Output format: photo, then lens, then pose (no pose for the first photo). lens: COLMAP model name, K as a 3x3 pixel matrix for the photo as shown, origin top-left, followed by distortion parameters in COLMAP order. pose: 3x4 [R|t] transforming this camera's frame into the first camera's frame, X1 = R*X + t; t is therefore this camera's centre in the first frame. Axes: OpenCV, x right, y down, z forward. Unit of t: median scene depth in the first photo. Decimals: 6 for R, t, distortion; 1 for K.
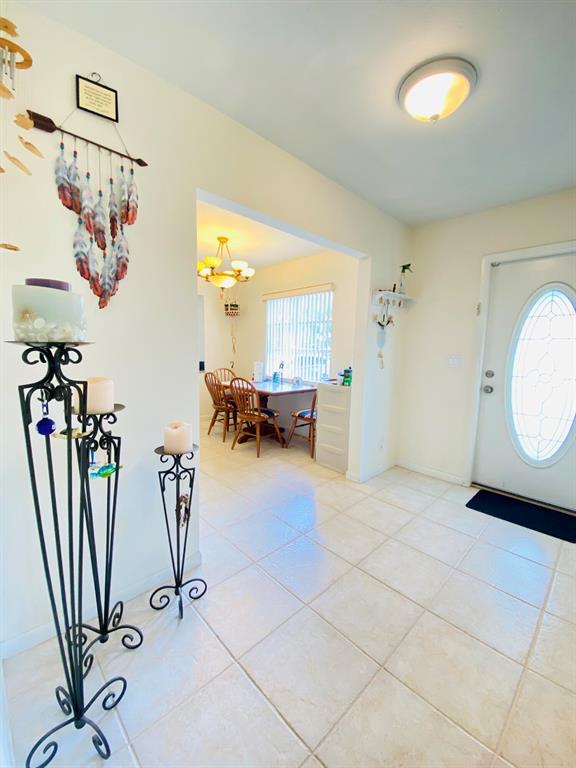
lens RADIAL K [[314.1, 0, 286.6], [0, 314.1, 383.6], [0, 0, 1]] dist [0.000578, -0.001678]
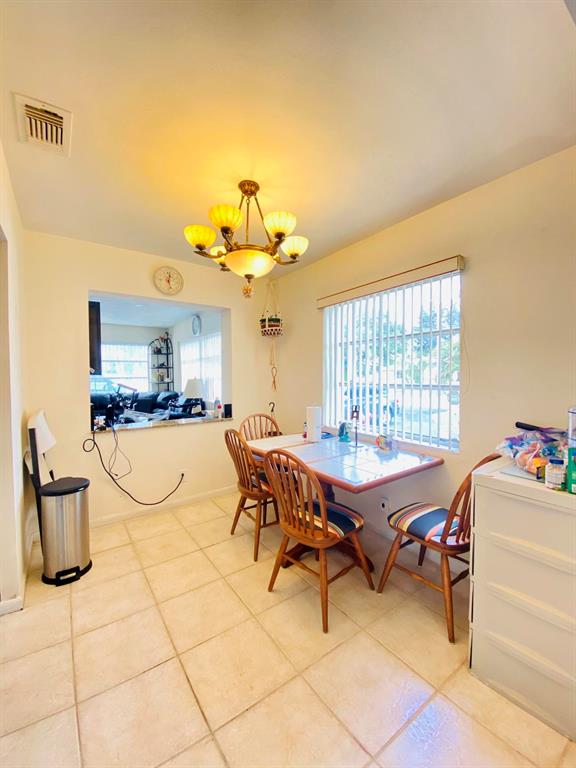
lens RADIAL K [[314.1, 0, 287.4], [0, 314.1, 384.9], [0, 0, 1]] dist [0.000578, -0.001678]
pose [[0.990328, -0.024226, -0.136611, -0.061785], [0.012941, 0.996474, -0.082898, -0.065901], [0.138138, 0.080329, 0.987150, 0.430253]]
